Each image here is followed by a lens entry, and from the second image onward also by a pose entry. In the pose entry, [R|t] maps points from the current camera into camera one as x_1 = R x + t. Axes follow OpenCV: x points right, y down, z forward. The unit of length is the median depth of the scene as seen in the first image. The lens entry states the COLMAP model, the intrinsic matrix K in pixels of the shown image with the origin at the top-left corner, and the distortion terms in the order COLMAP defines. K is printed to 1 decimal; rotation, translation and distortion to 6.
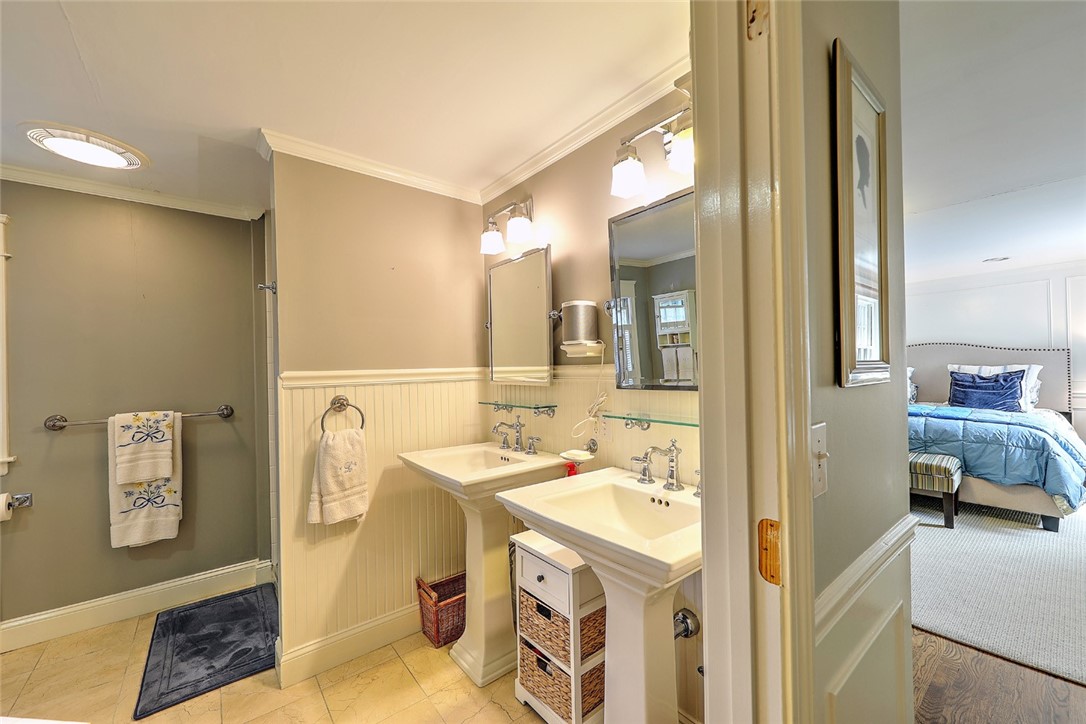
lens RADIAL K [[426.6, 0, 543.0], [0, 426.6, 362.0], [0, 0, 1]] dist [-0.000994, -0.000129]
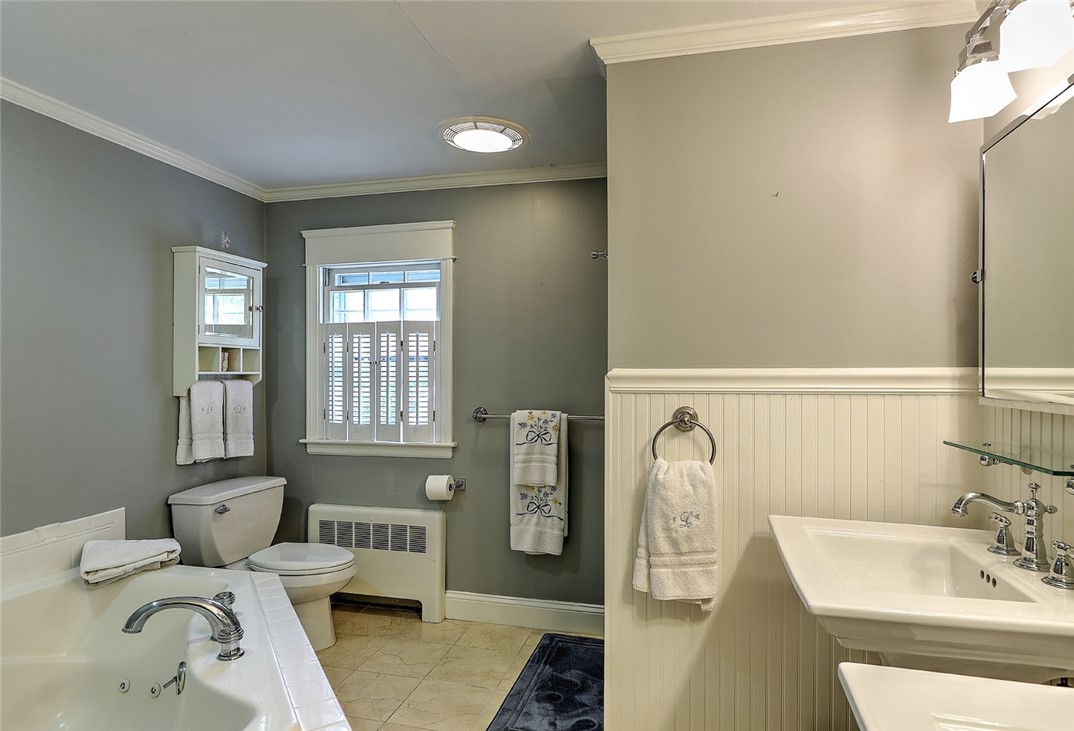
lens RADIAL K [[603.3, 0, 539.1], [0, 603.3, 369.3], [0, 0, 1]] dist [0.000239, 0.000448]
pose [[0.608519, 0.018893, -0.793314, 0.103987], [-0.004076, 0.999778, 0.020683, 0.002578], [0.793529, -0.009353, 0.608461, 0.233101]]
